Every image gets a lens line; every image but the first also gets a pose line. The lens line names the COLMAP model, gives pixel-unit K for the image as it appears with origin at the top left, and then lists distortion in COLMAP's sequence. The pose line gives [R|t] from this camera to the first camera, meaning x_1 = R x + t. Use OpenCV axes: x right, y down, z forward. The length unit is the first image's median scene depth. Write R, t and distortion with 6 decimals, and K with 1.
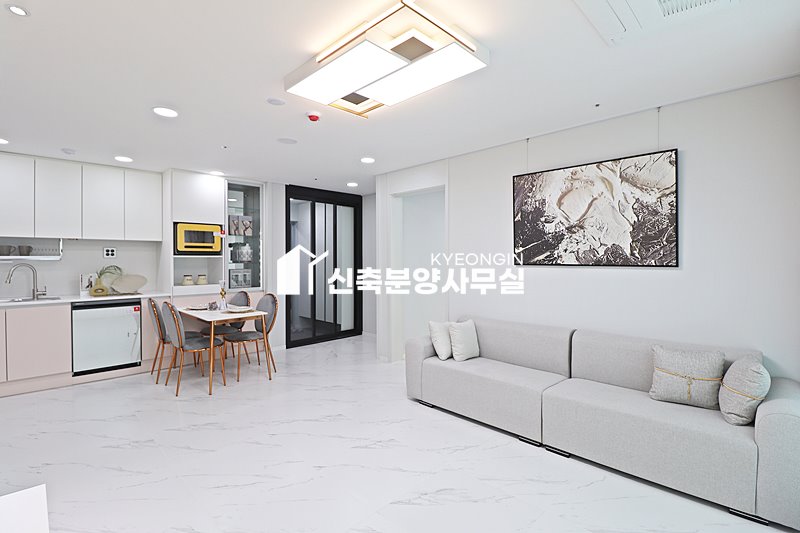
lens RADIAL K [[373.1, 0, 397.8], [0, 373.1, 261.6], [0, 0, 1]] dist [-0.001520, -0.012823]
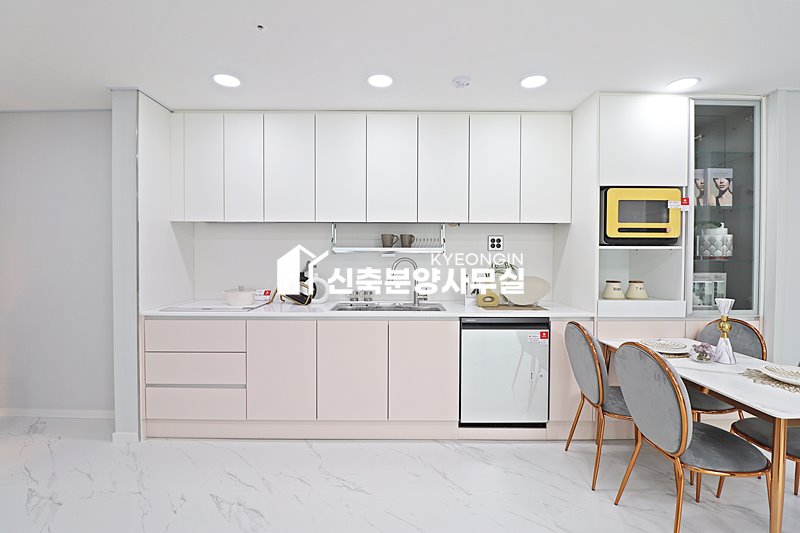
lens RADIAL K [[373.1, 0, 397.8], [0, 373.1, 261.6], [0, 0, 1]] dist [-0.001520, -0.012823]
pose [[0.706924, 0.017294, -0.707078, -0.560331], [-0.009716, 0.999844, 0.014741, 0.002657], [0.707223, -0.003551, 0.706982, 0.512760]]
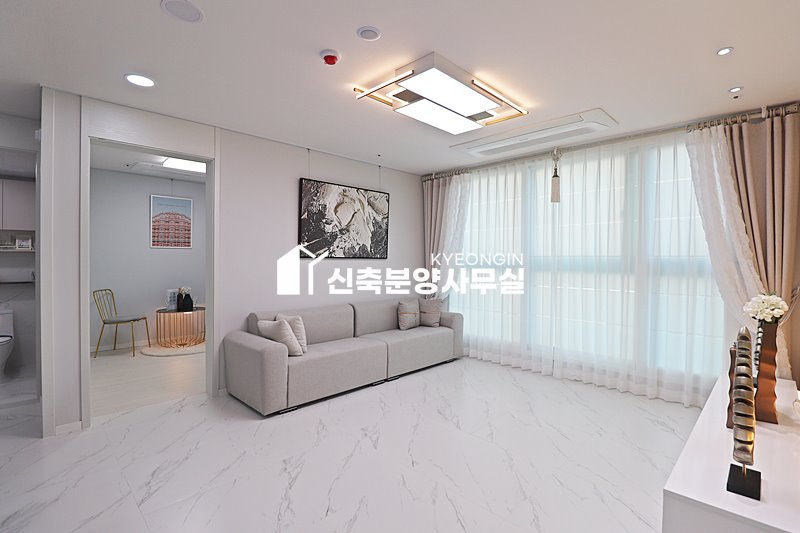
lens RADIAL K [[373.1, 0, 397.8], [0, 373.1, 261.6], [0, 0, 1]] dist [-0.001520, -0.012823]
pose [[0.011037, -0.004916, 0.999927, -0.827431], [-0.000755, 0.999988, 0.004925, 0.015257], [-0.999939, -0.000809, 0.011033, 0.722787]]
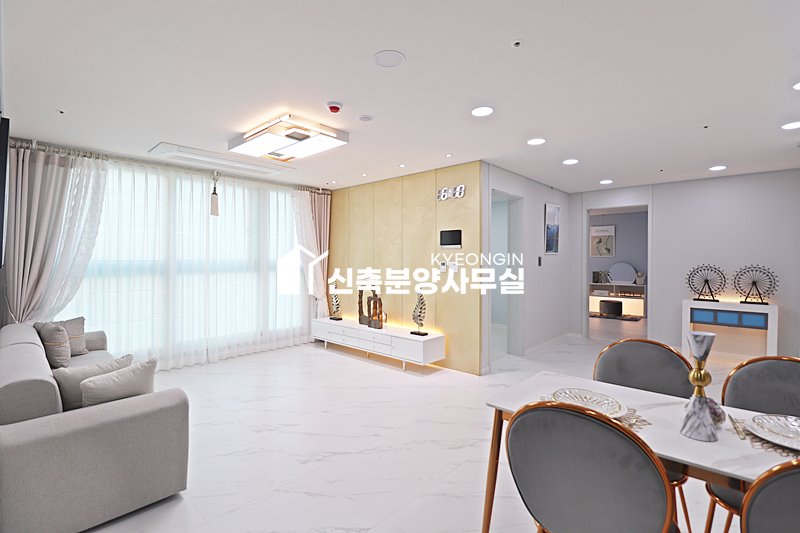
lens RADIAL K [[373.1, 0, 397.8], [0, 373.1, 261.6], [0, 0, 1]] dist [-0.001520, -0.012823]
pose [[-0.999663, 0.001629, -0.025927, -0.307548], [0.001309, 0.999923, 0.012330, -0.007980], [0.025945, 0.012292, -0.999588, 1.651817]]
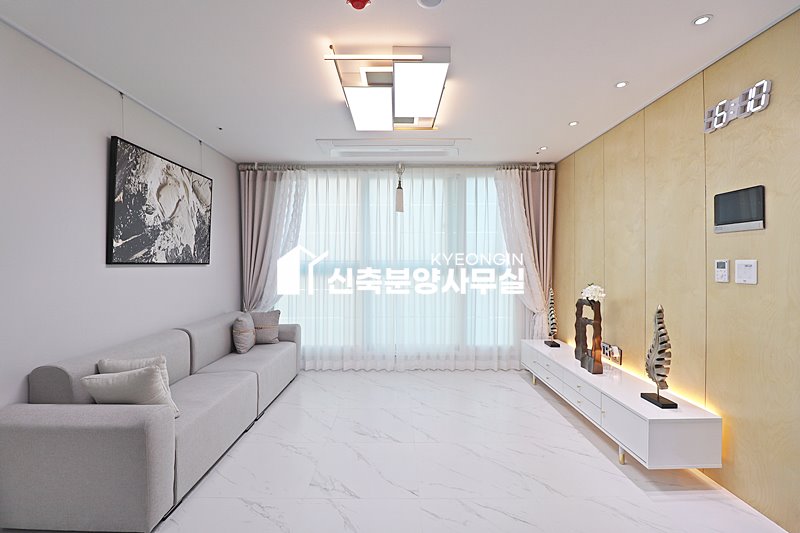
lens RADIAL K [[373.4, 0, 395.9], [0, 373.4, 263.3], [0, 0, 1]] dist [0.001478, -0.014562]
pose [[-0.697953, 0.002817, 0.716138, -0.566983], [0.006857, 0.999973, 0.002749, 0.009020], [-0.716111, 0.006829, -0.697953, 1.146830]]
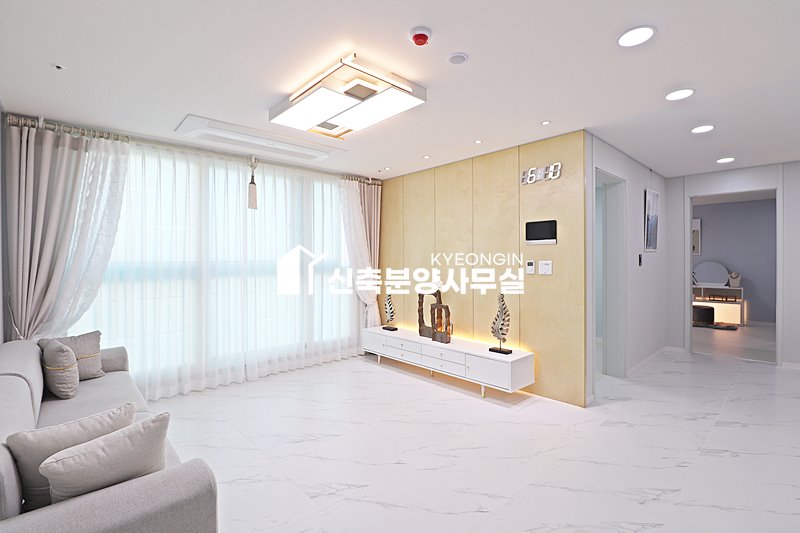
lens RADIAL K [[370.4, 0, 399.4], [0, 370.4, 263.4], [0, 0, 1]] dist [-0.000607, -0.013677]
pose [[-0.998610, 0.008614, 0.051989, -0.187242], [0.009299, 0.999873, 0.012954, -0.001105], [-0.051871, 0.013420, -0.998564, 1.397744]]
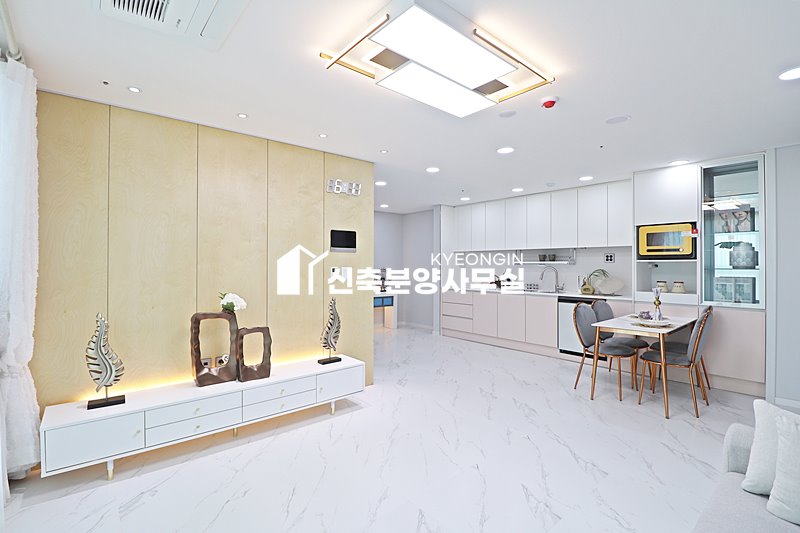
lens RADIAL K [[373.4, 0, 395.9], [0, 373.4, 263.3], [0, 0, 1]] dist [0.001478, -0.014562]
pose [[-0.084593, -0.001615, -0.996414, 0.580043], [-0.007924, 0.999968, -0.000948, -0.002627], [0.996384, 0.007815, -0.084603, 0.602932]]
